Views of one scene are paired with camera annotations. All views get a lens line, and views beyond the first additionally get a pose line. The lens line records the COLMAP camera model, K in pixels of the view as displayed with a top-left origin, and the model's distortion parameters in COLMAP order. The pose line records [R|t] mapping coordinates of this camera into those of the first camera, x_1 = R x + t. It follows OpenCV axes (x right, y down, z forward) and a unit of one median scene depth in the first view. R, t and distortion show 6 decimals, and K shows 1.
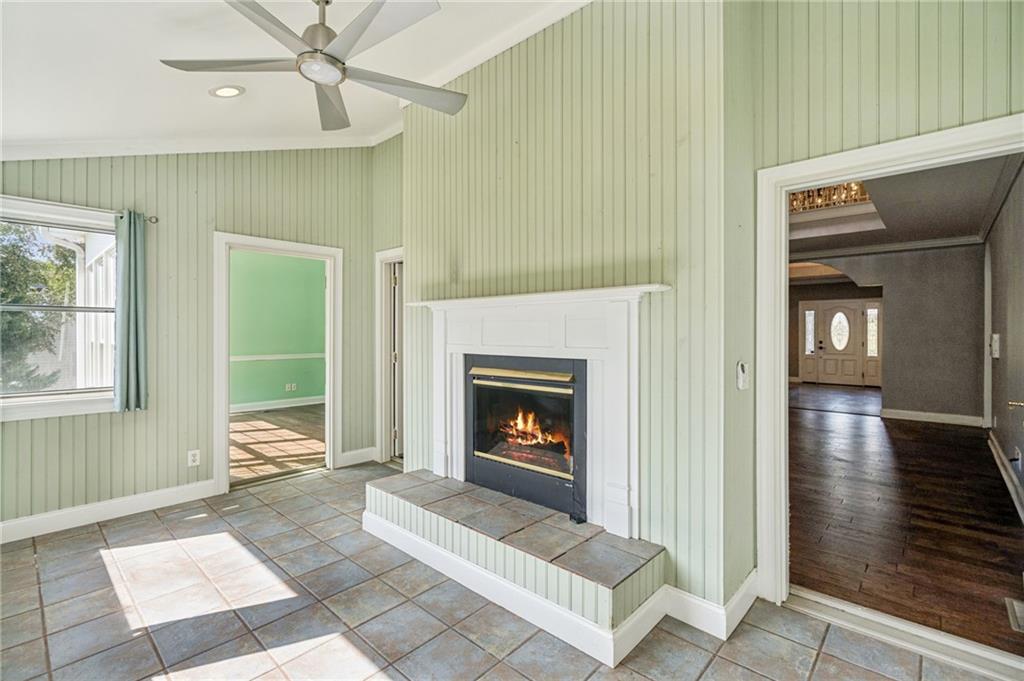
lens RADIAL K [[458.9, 0, 512.7], [0, 458.9, 333.7], [0, 0, 1]] dist [-0.002086, 0.000058]
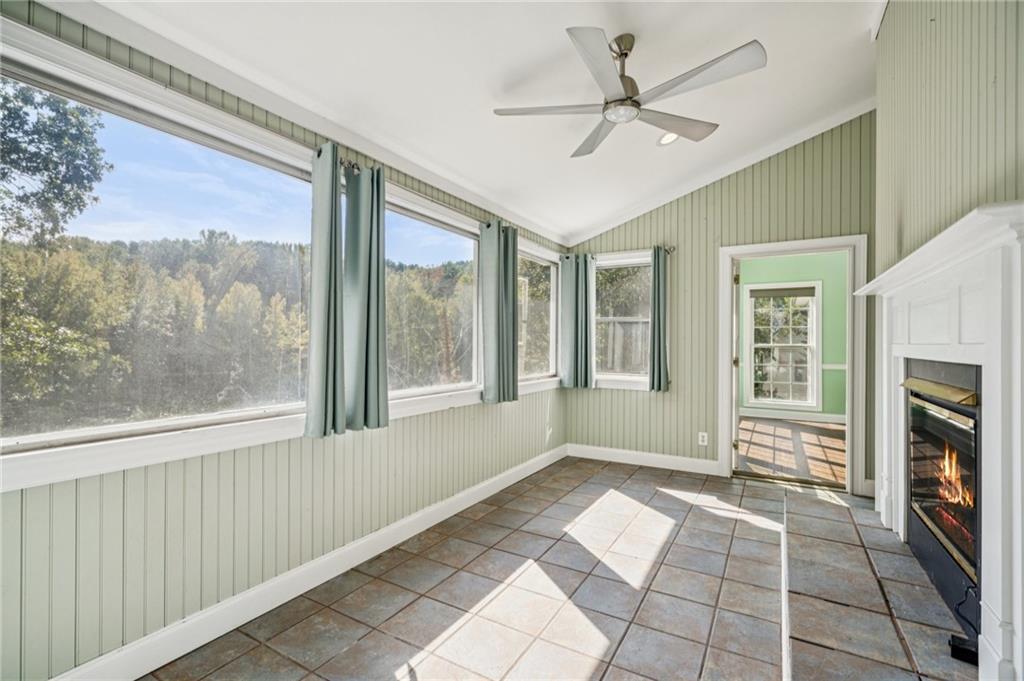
lens RADIAL K [[468.5, 0, 508.8], [0, 468.5, 342.6], [0, 0, 1]] dist [-0.001573, -0.000023]
pose [[0.217207, 0.000447, -0.976125, 0.466119], [-0.006546, 0.999978, -0.000999, 0.026735], [0.976104, 0.006606, 0.217205, 0.272799]]
